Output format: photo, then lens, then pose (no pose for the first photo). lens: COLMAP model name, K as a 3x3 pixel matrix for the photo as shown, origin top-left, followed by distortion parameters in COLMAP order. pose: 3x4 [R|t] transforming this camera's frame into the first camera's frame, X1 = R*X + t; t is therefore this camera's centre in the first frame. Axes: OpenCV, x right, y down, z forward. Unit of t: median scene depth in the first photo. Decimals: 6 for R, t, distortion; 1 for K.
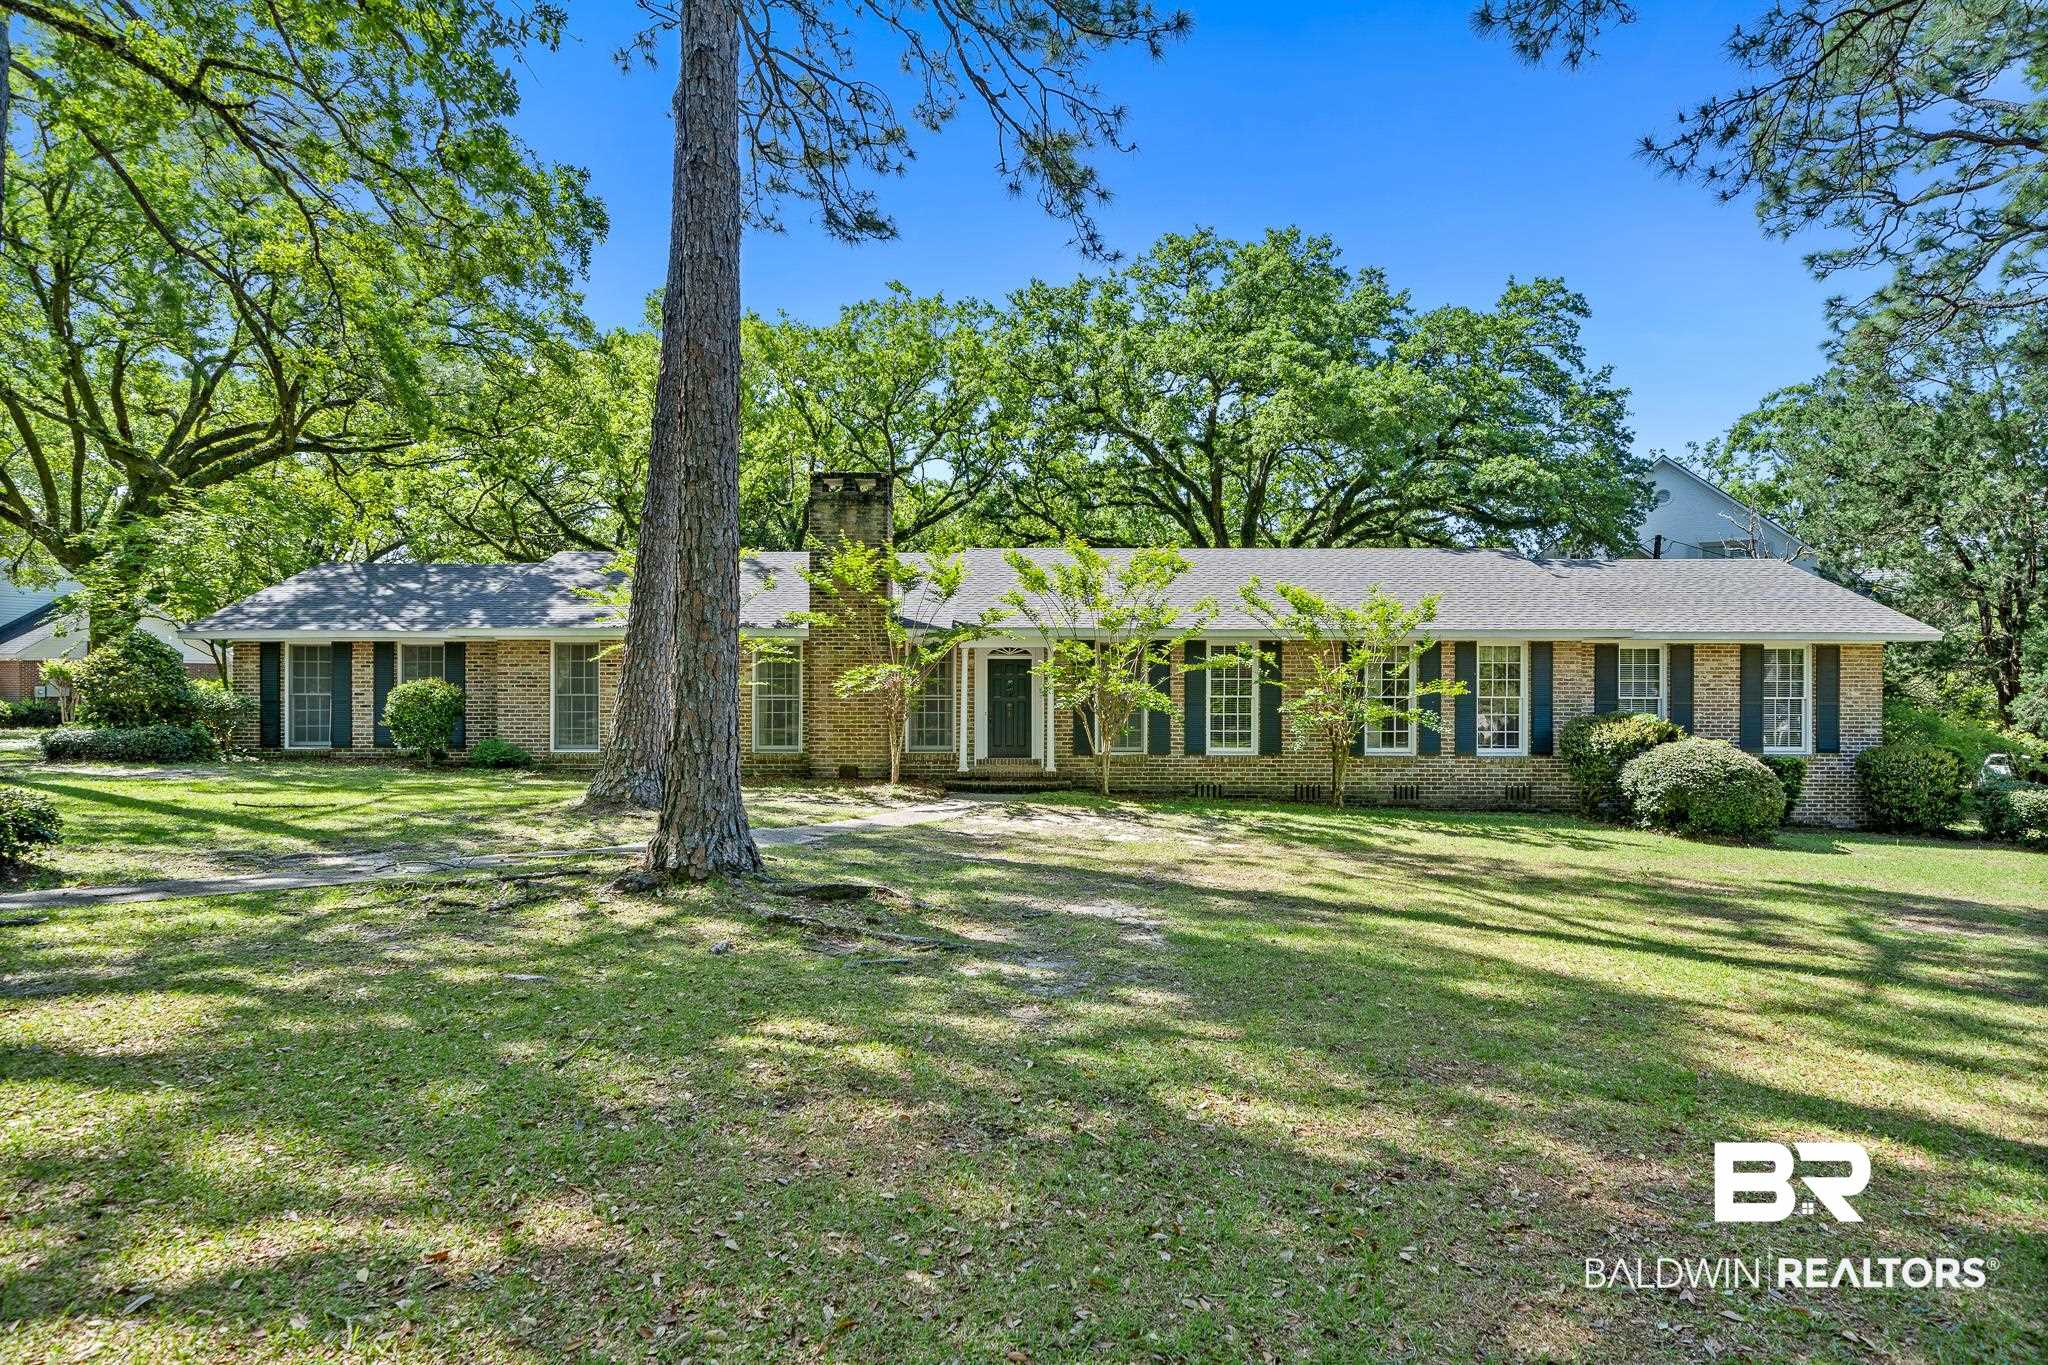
lens RADIAL K [[1063.1, 0, 1024.0], [0, 1063.1, 682.5], [0, 0, 1]] dist [0.000065, 0.000007]
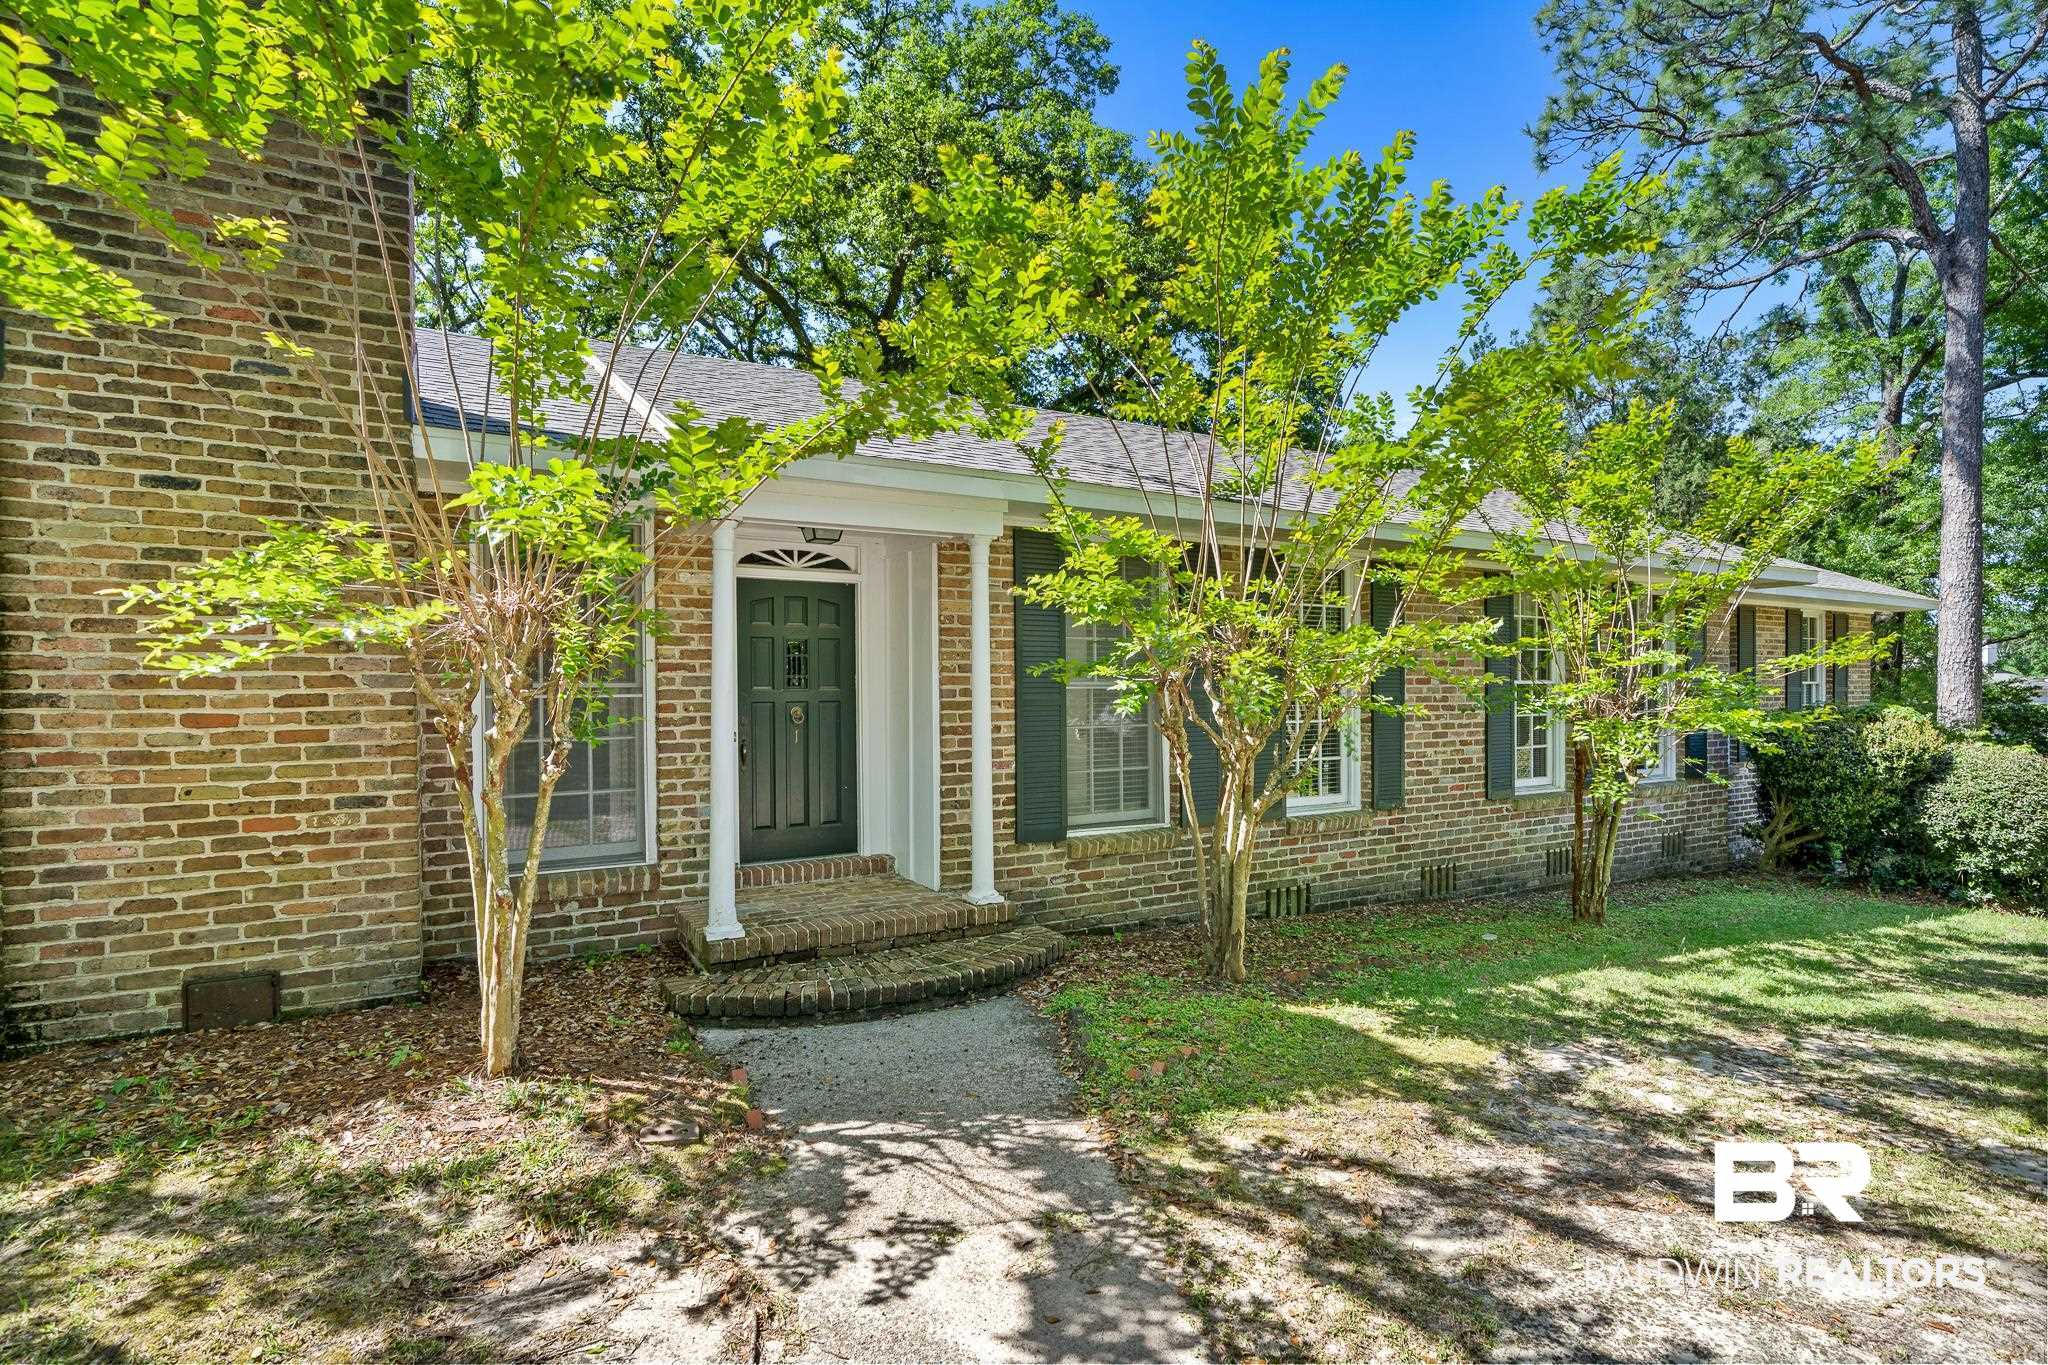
lens RADIAL K [[997.9, 0, 1024.0], [0, 997.9, 682.5], [0, 0, 1]] dist [0.000192, 0.000009]
pose [[0.871493, -0.005457, 0.490378, -0.119838], [0.005092, 0.999985, 0.002079, 0.012597], [-0.490382, 0.000685, 0.871507, 0.717439]]
